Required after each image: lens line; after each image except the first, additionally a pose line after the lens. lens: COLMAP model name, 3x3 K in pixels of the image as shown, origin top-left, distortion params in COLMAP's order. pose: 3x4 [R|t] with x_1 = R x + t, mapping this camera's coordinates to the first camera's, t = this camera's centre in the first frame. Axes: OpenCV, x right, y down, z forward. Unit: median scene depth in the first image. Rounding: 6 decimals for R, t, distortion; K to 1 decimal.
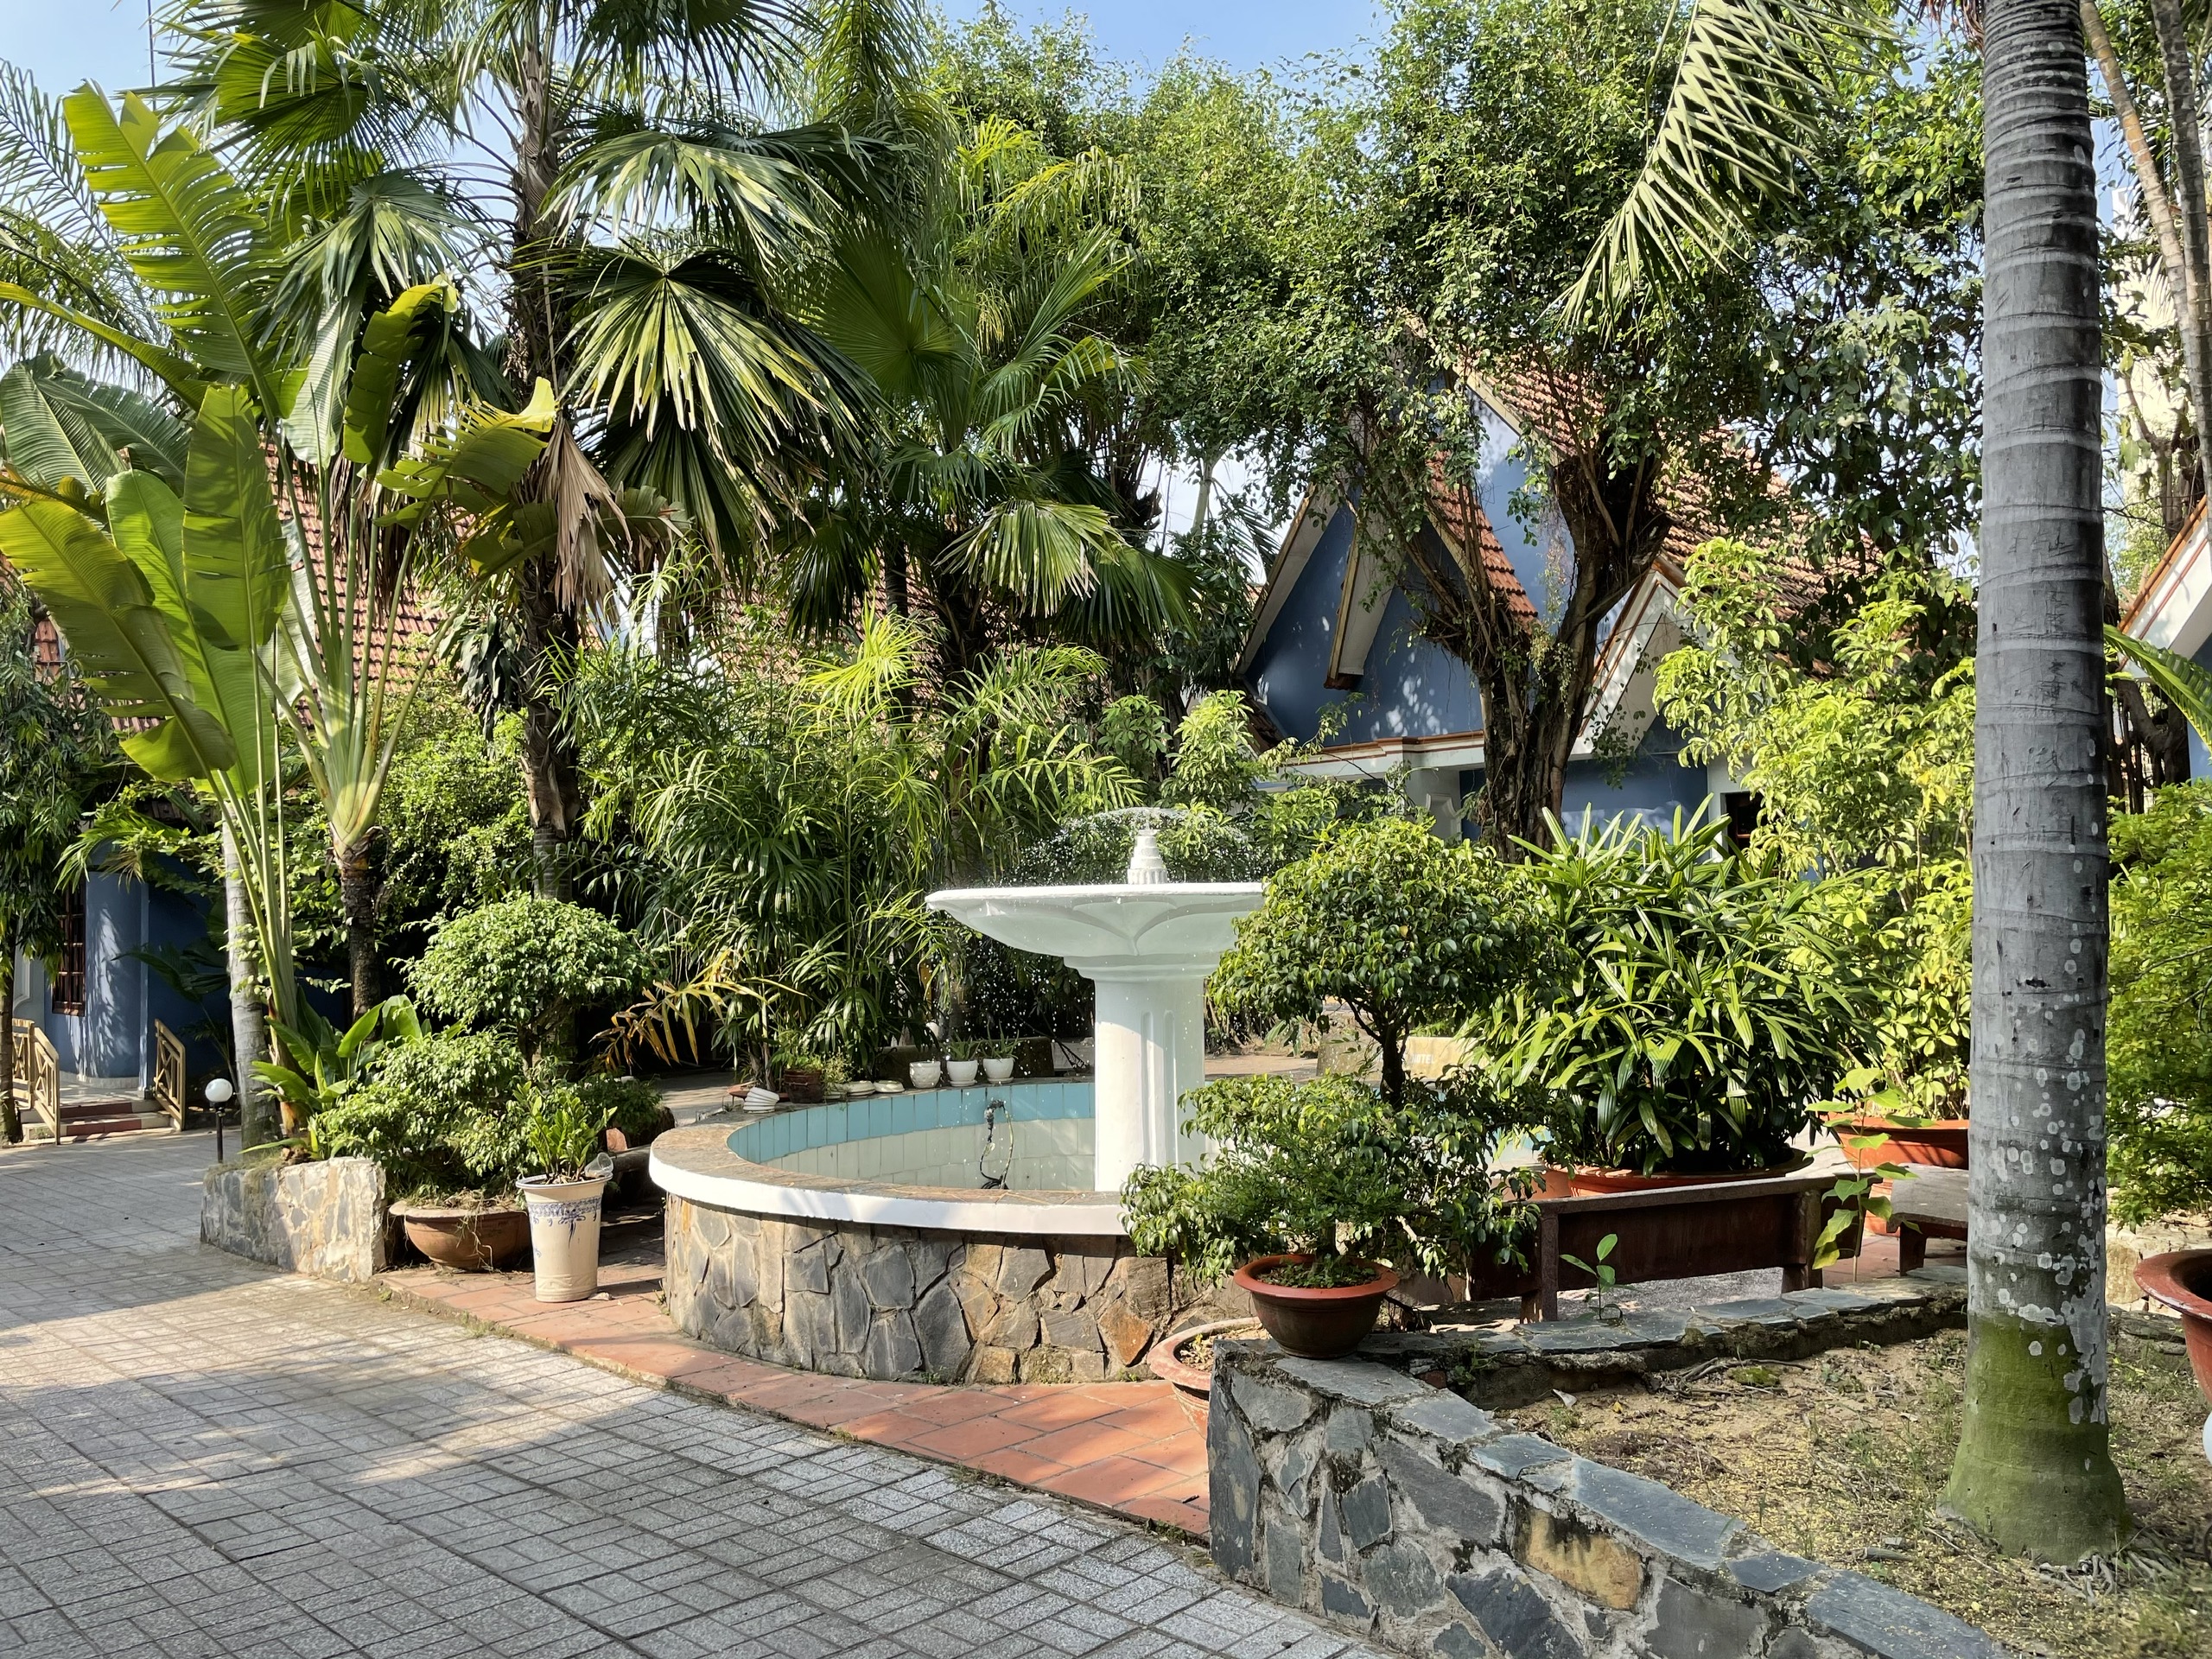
lens RADIAL K [[1678.3, 0, 1106.3], [0, 1678.3, 816.6], [0, 0, 1]] dist [0.094198, -0.127174]
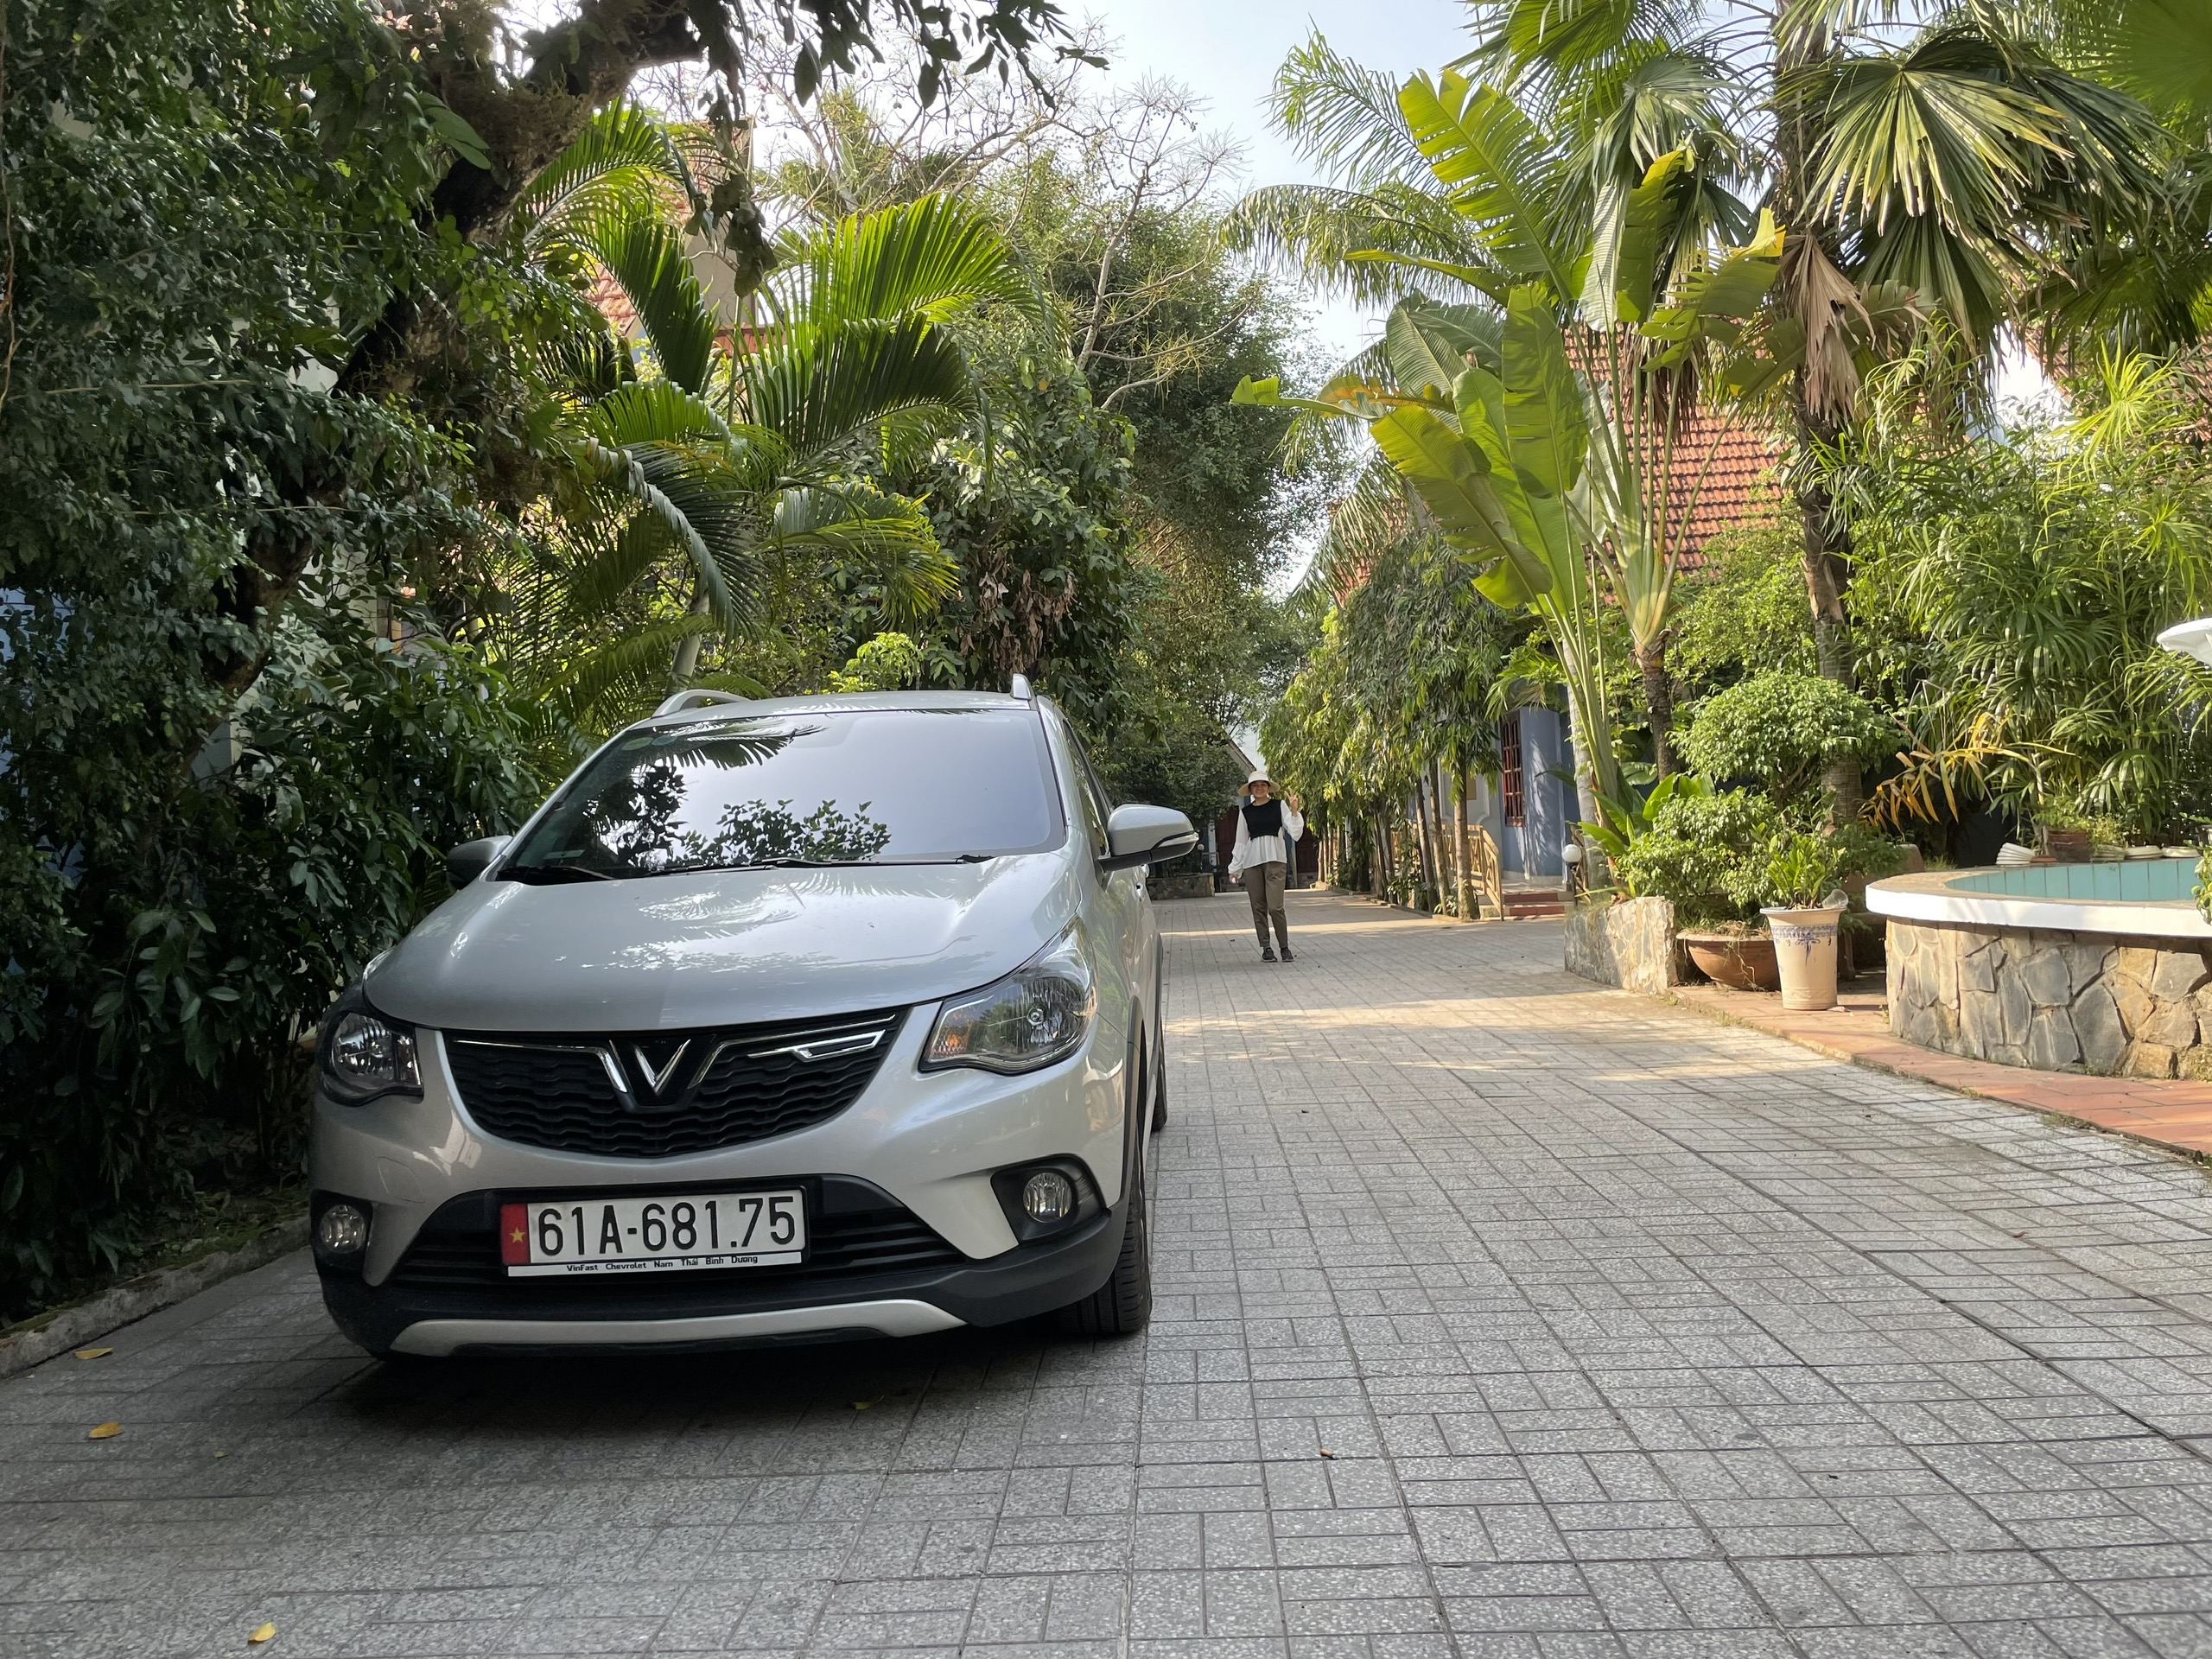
lens RADIAL K [[1678.3, 0, 1106.3], [0, 1678.3, 816.6], [0, 0, 1]] dist [0.094198, -0.127174]
pose [[0.686348, -0.013079, -0.727155, 0.173804], [0.075685, 0.995694, 0.053528, 0.046785], [0.723324, -0.091773, 0.684383, -0.113976]]
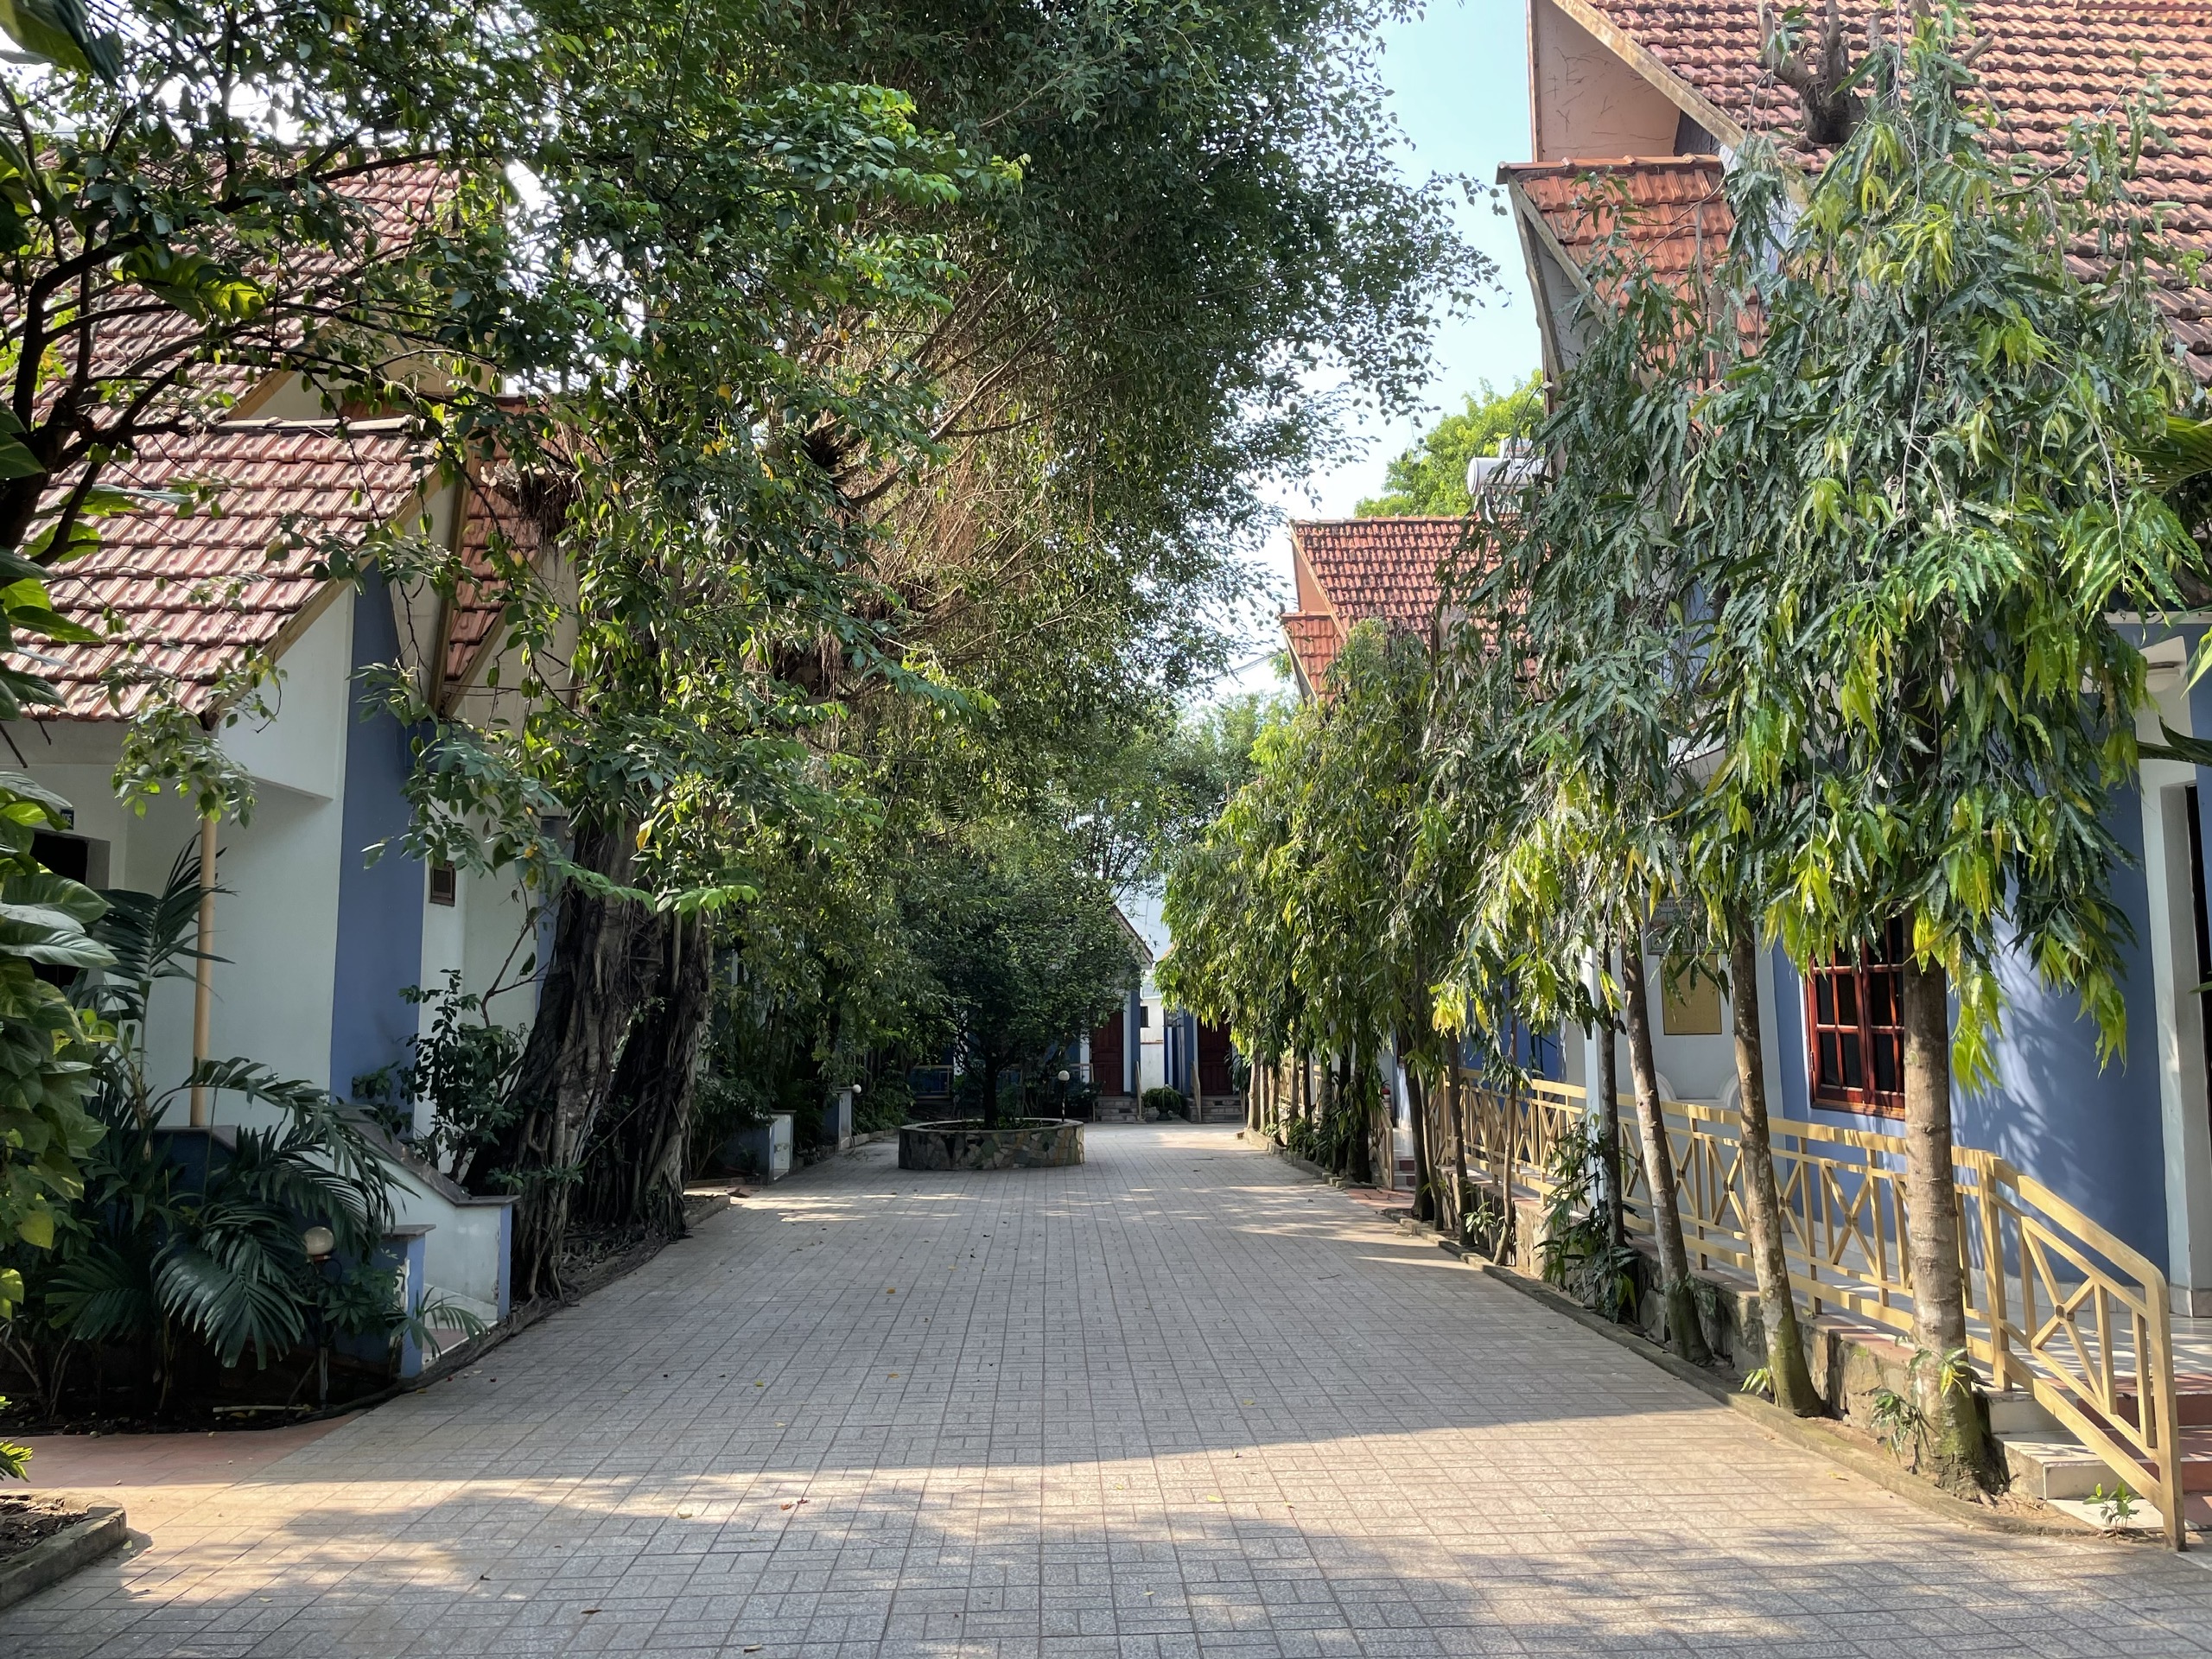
lens RADIAL K [[1678.3, 0, 1106.3], [0, 1678.3, 816.6], [0, 0, 1]] dist [0.094198, -0.127174]
pose [[0.737992, -0.055088, -0.672557, -1.012782], [0.028710, 0.998323, -0.050268, 0.114563], [0.674198, 0.017789, 0.738336, 1.156937]]
